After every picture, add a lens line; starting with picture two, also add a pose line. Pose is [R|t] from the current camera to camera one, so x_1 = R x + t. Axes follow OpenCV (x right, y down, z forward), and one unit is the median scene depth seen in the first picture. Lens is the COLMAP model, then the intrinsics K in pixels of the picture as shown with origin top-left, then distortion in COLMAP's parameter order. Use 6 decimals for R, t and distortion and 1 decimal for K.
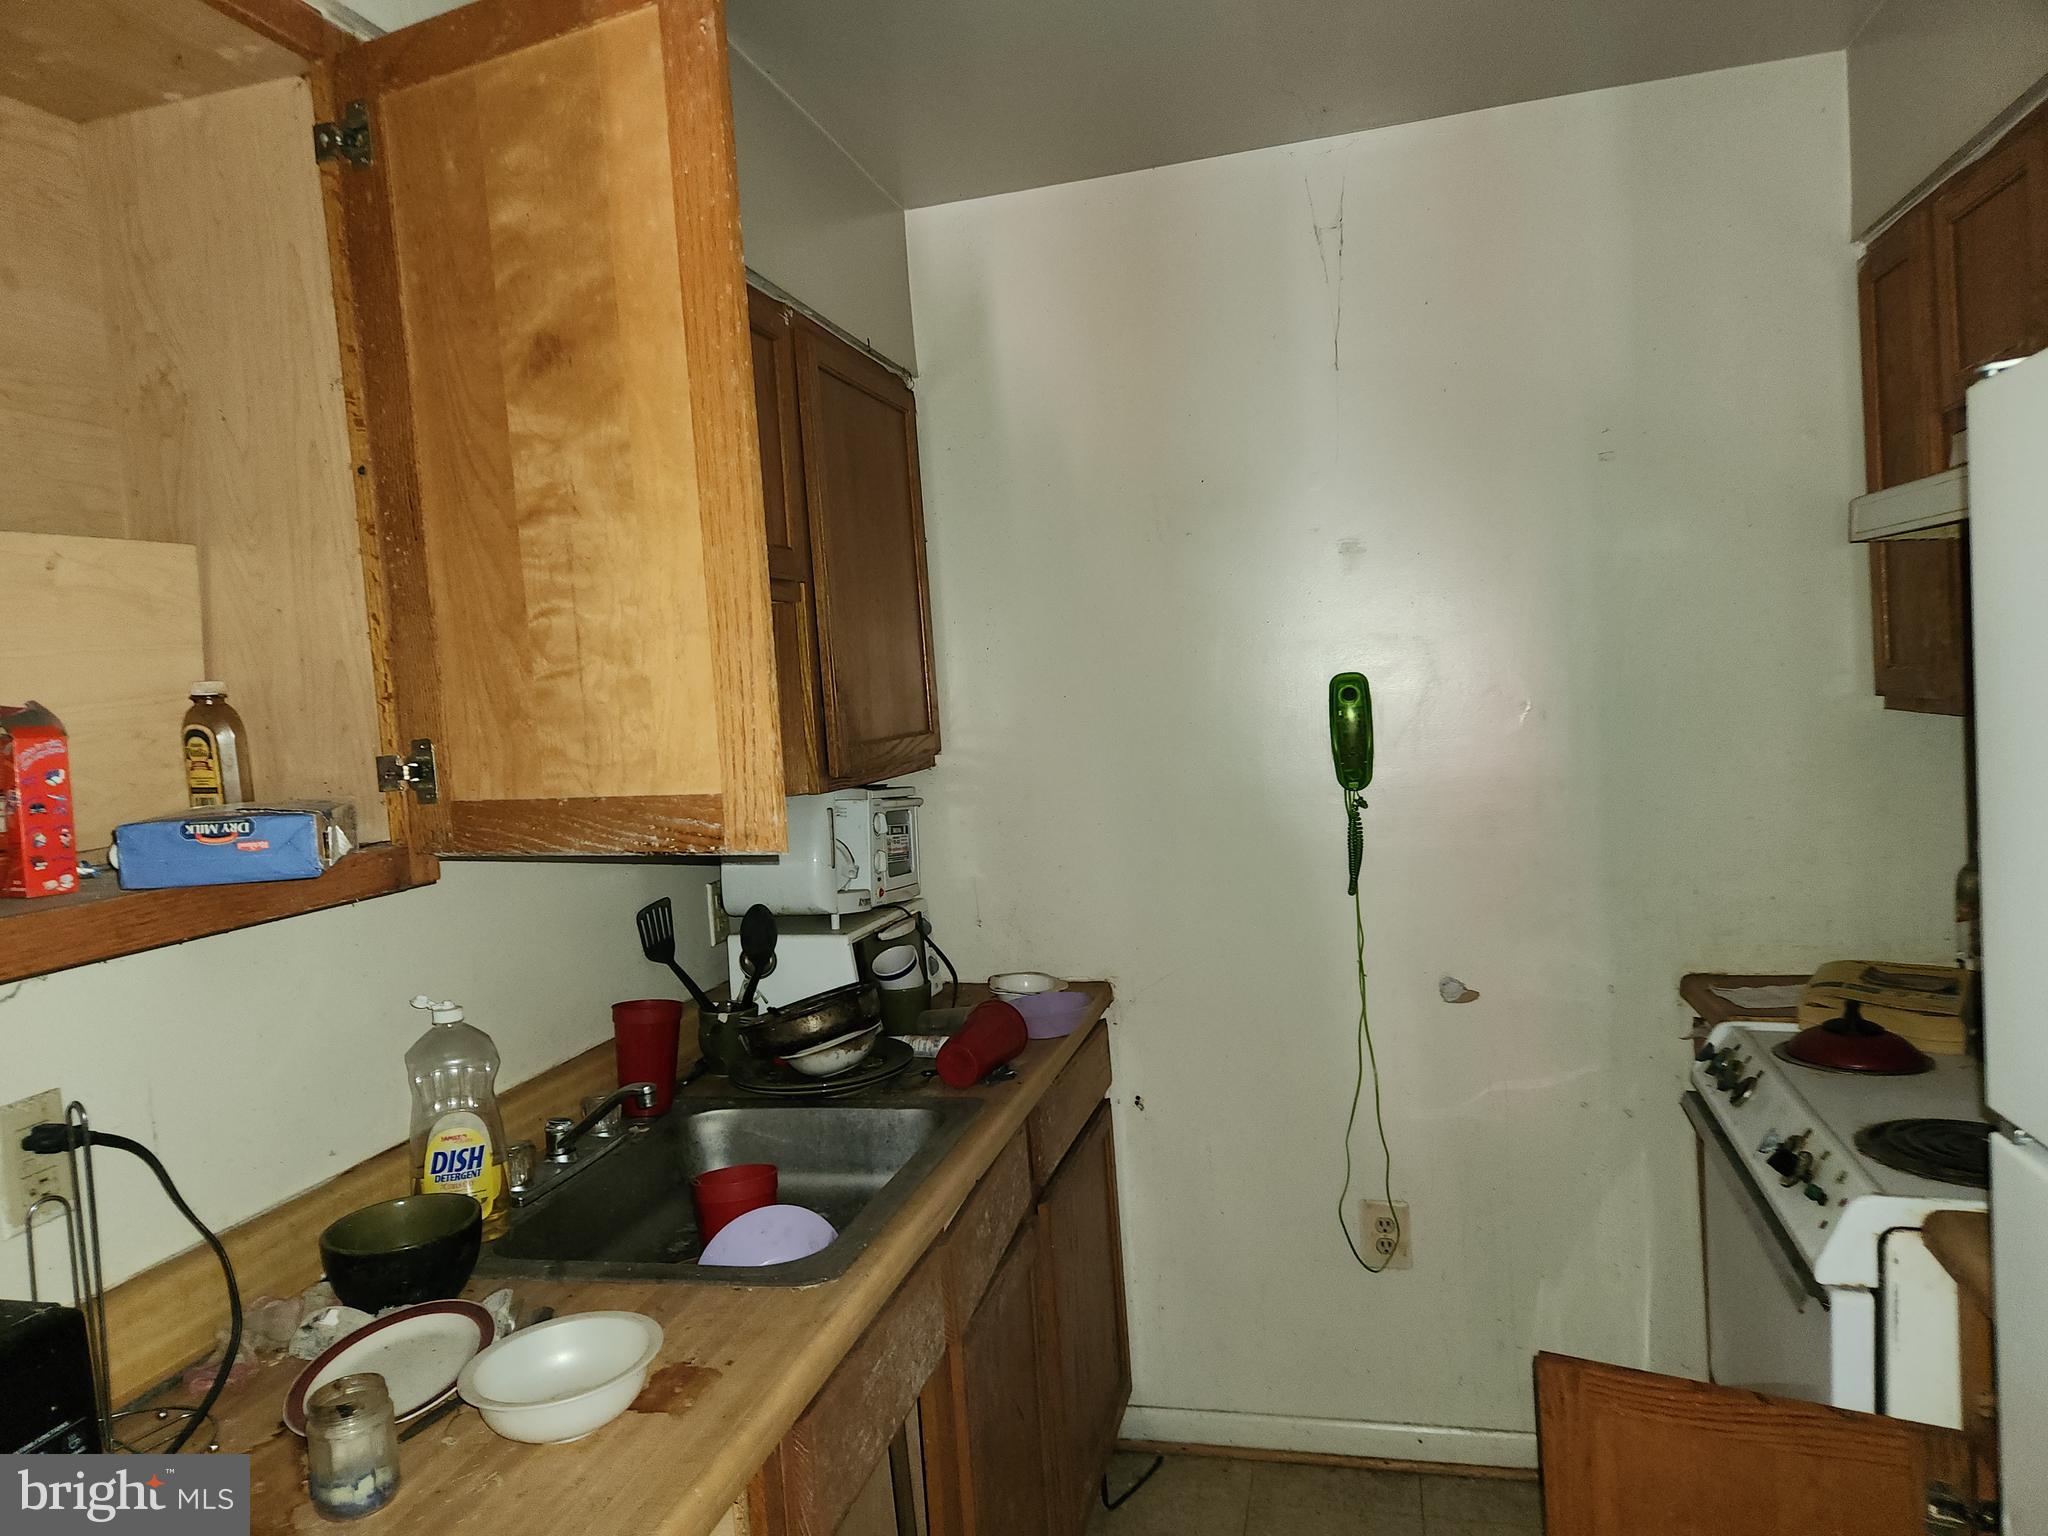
lens RADIAL K [[1357.8, 0, 1010.8], [0, 1357.8, 778.6], [0, 0, 1]] dist [0.073841, -0.065580]
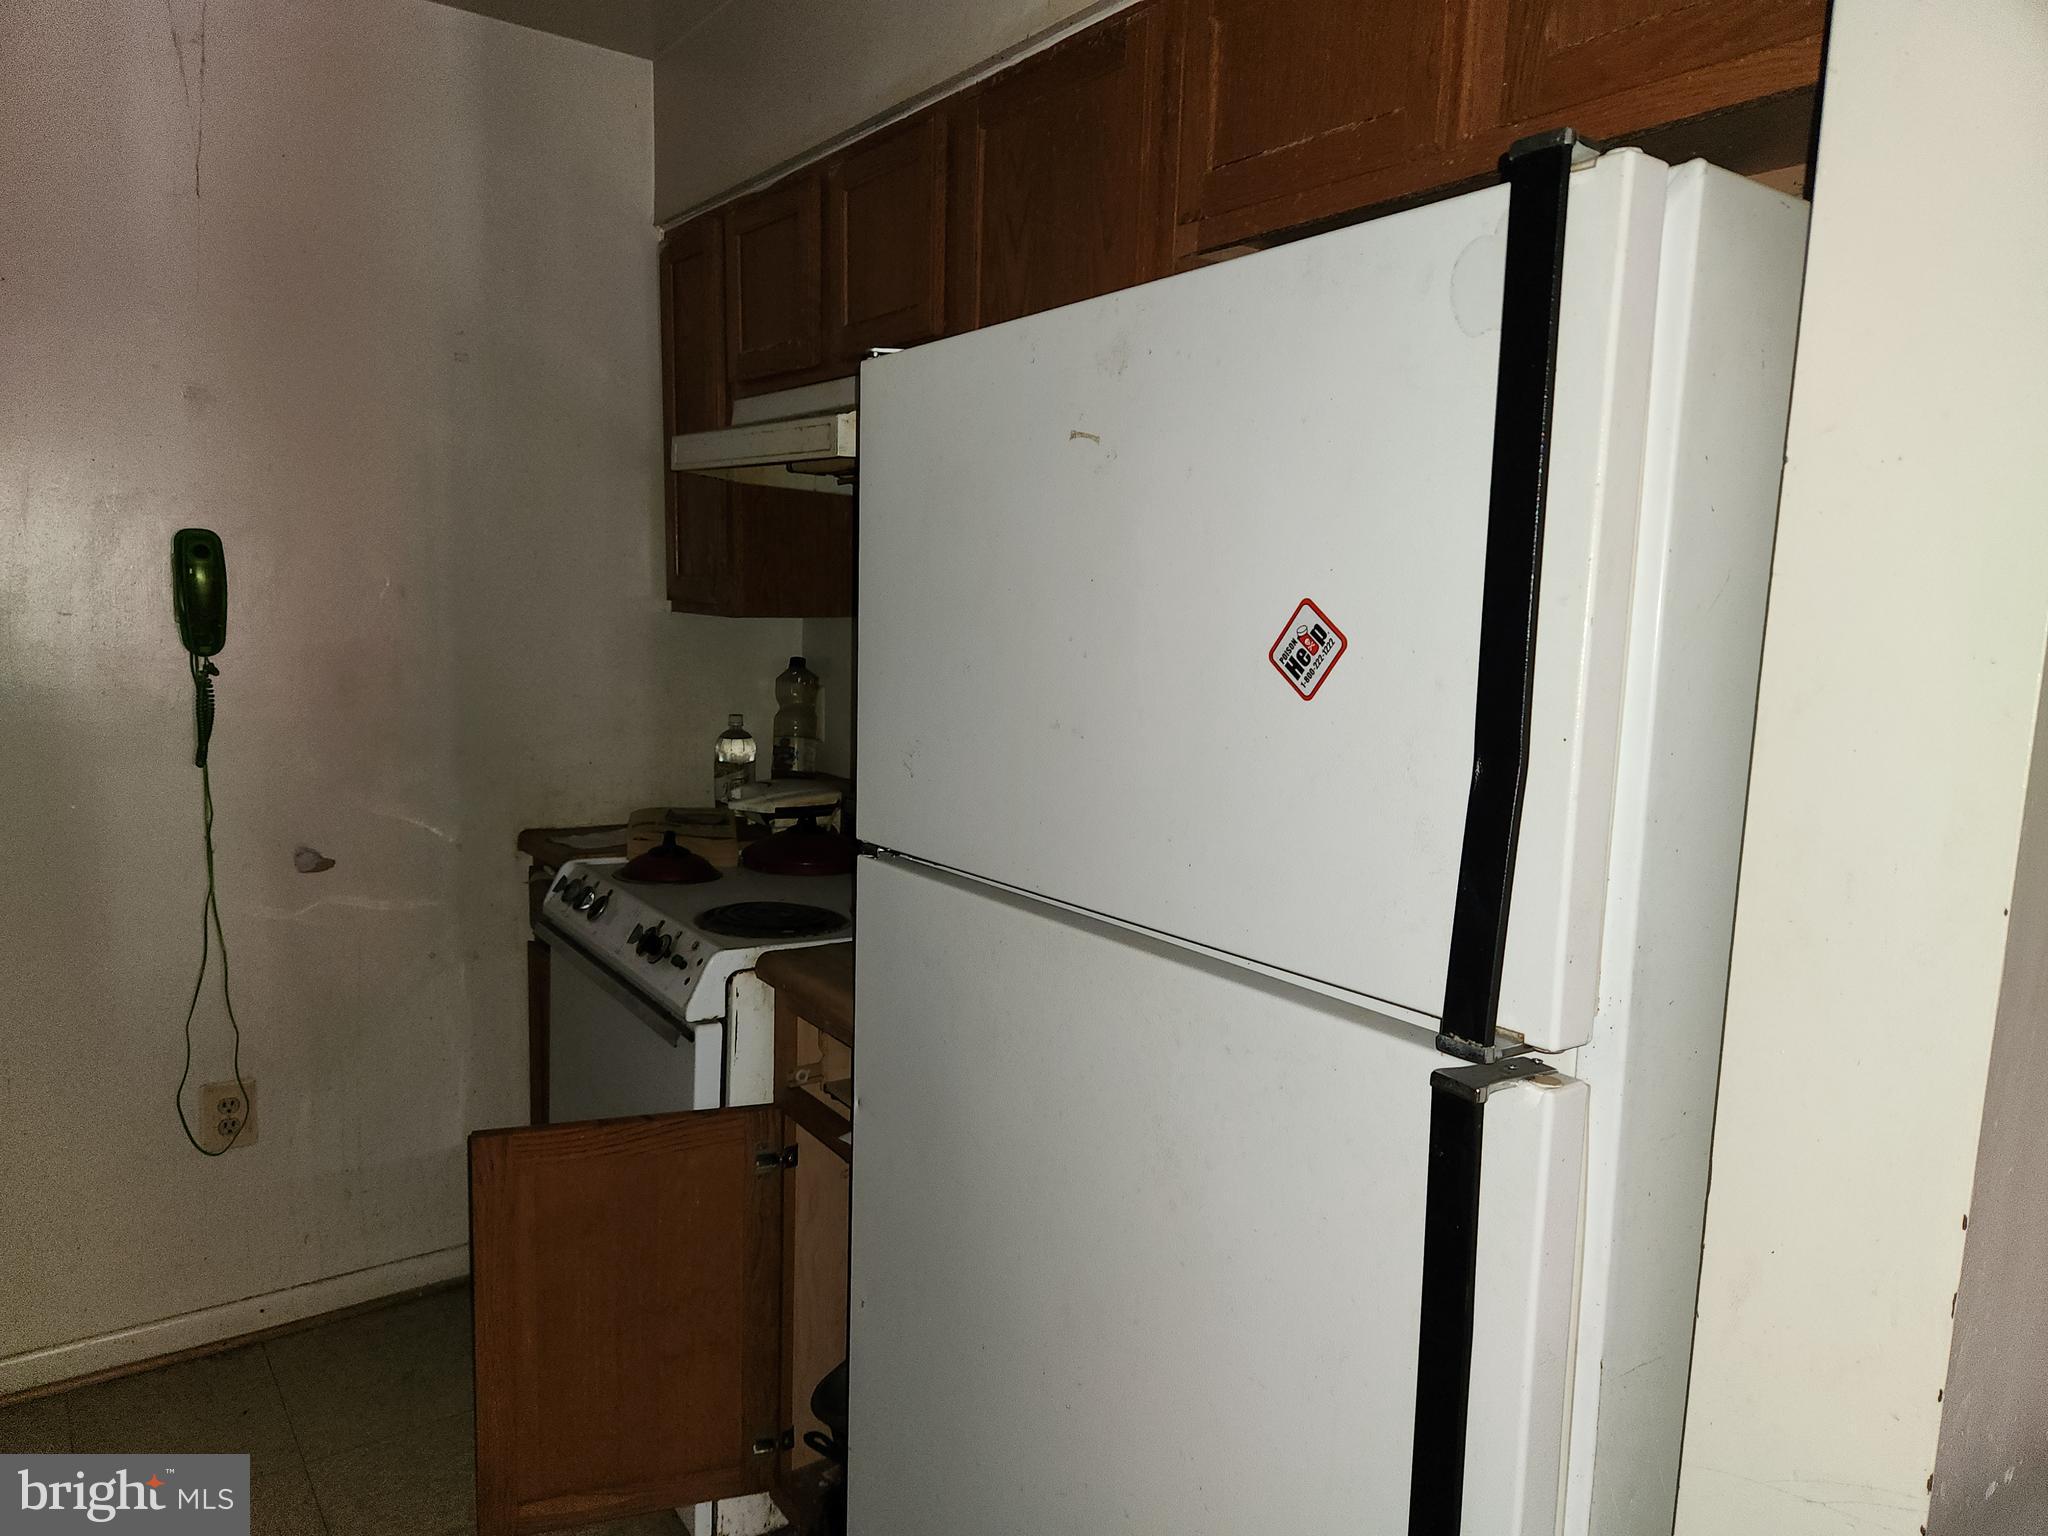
lens RADIAL K [[1365.3, 0, 983.7], [0, 1365.3, 780.5], [0, 0, 1]] dist [0.076737, -0.078382]
pose [[0.642926, -0.015943, 0.765763, -0.223966], [-0.027360, 0.998667, 0.043764, 0.062373], [-0.765440, -0.049088, 0.641633, -0.048753]]
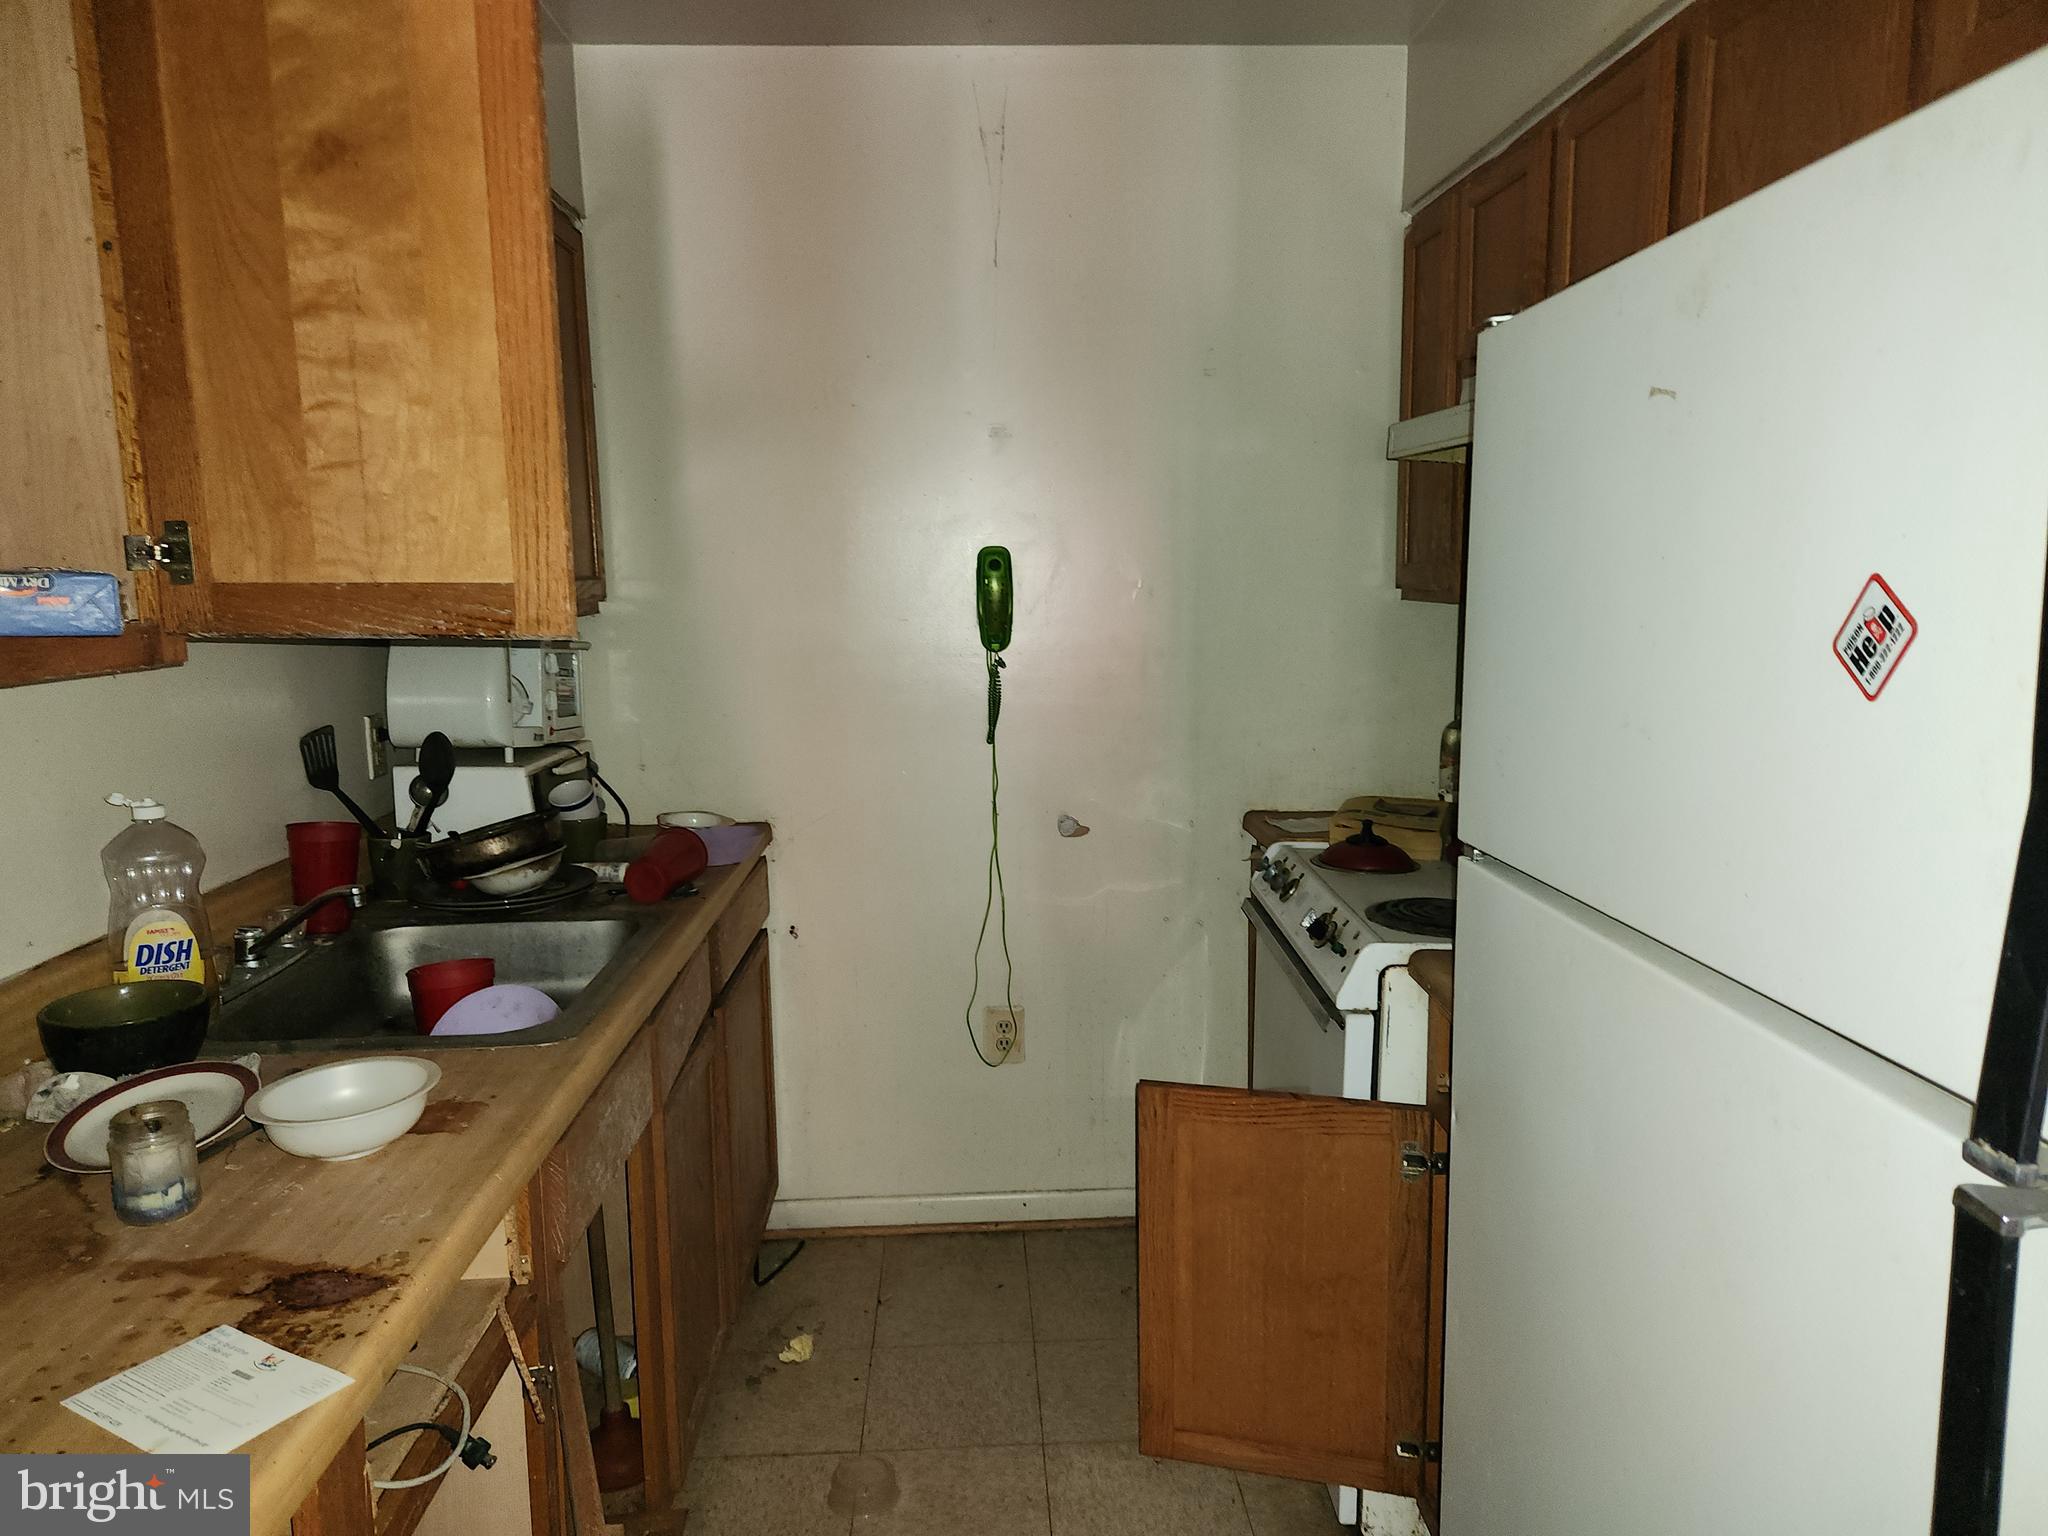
lens RADIAL K [[1357.8, 0, 1010.8], [0, 1357.8, 778.6], [0, 0, 1]] dist [0.073841, -0.065580]
pose [[0.956545, 0.013092, 0.291291, -0.102863], [-0.035579, 0.996767, 0.072035, 0.052821], [-0.289407, -0.079268, 0.953918, -0.144752]]
